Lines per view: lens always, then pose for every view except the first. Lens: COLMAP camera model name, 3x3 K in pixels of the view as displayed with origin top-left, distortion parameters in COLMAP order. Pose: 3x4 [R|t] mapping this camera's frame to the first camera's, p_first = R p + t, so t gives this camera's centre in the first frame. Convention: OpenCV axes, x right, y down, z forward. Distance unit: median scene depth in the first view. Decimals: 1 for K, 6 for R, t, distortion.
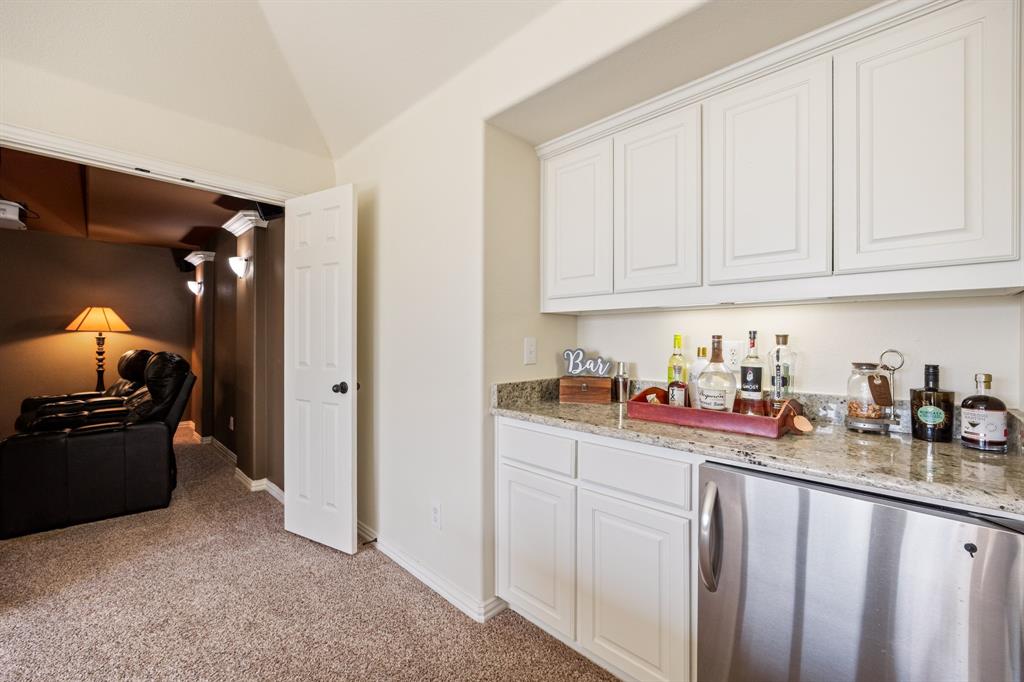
lens RADIAL K [[408.6, 0, 516.7], [0, 408.6, 342.0], [0, 0, 1]] dist [-0.016293, -0.000213]
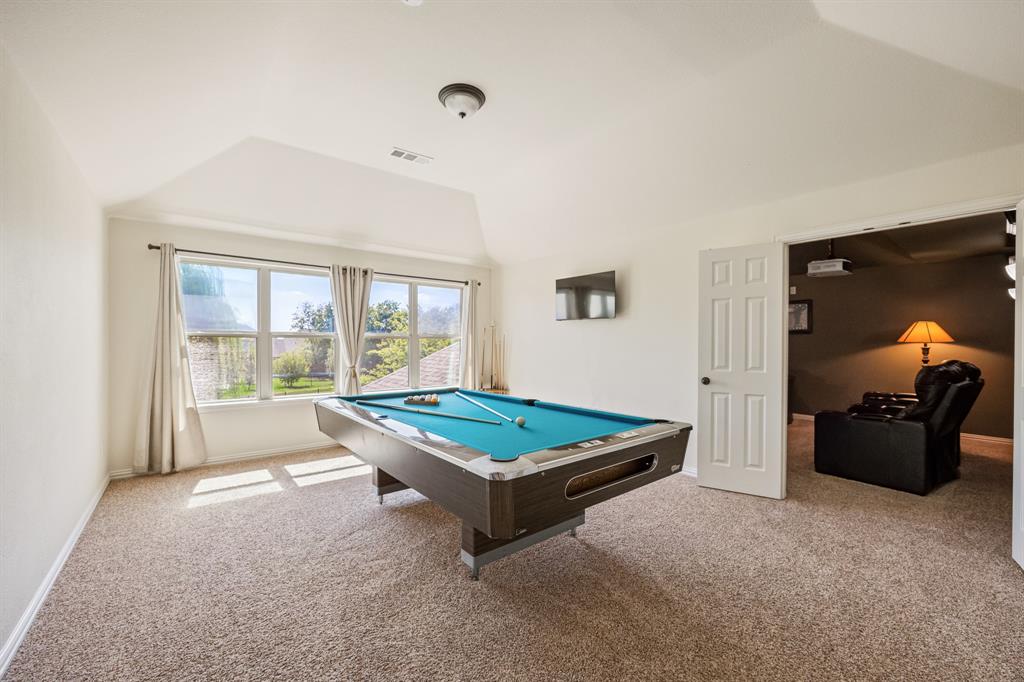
lens RADIAL K [[408.6, 0, 516.7], [0, 408.6, 342.0], [0, 0, 1]] dist [-0.016293, -0.000213]
pose [[-0.136577, -0.008720, -0.990591, 0.596498], [-0.009334, 0.999928, -0.007515, -0.018682], [0.990586, 0.008220, -0.136648, -0.008879]]
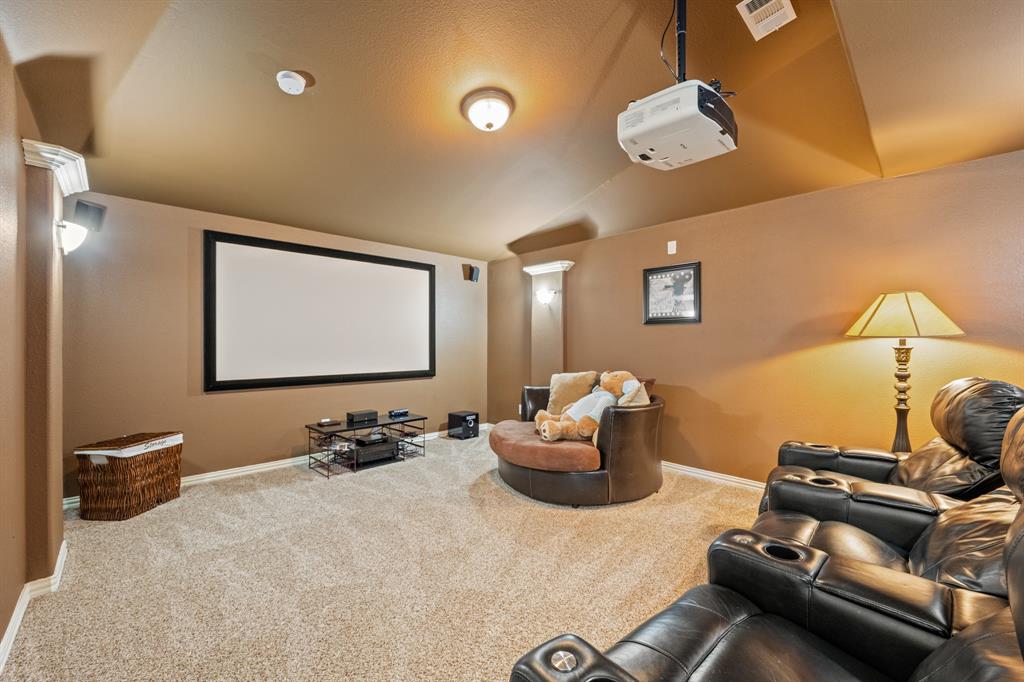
lens RADIAL K [[408.6, 0, 516.7], [0, 408.6, 342.0], [0, 0, 1]] dist [-0.016293, -0.000213]
pose [[-0.044014, -0.004878, -0.999019, -1.070270], [-0.006920, 0.999966, -0.004577, -0.030429], [0.999007, 0.006712, -0.044047, 1.142185]]
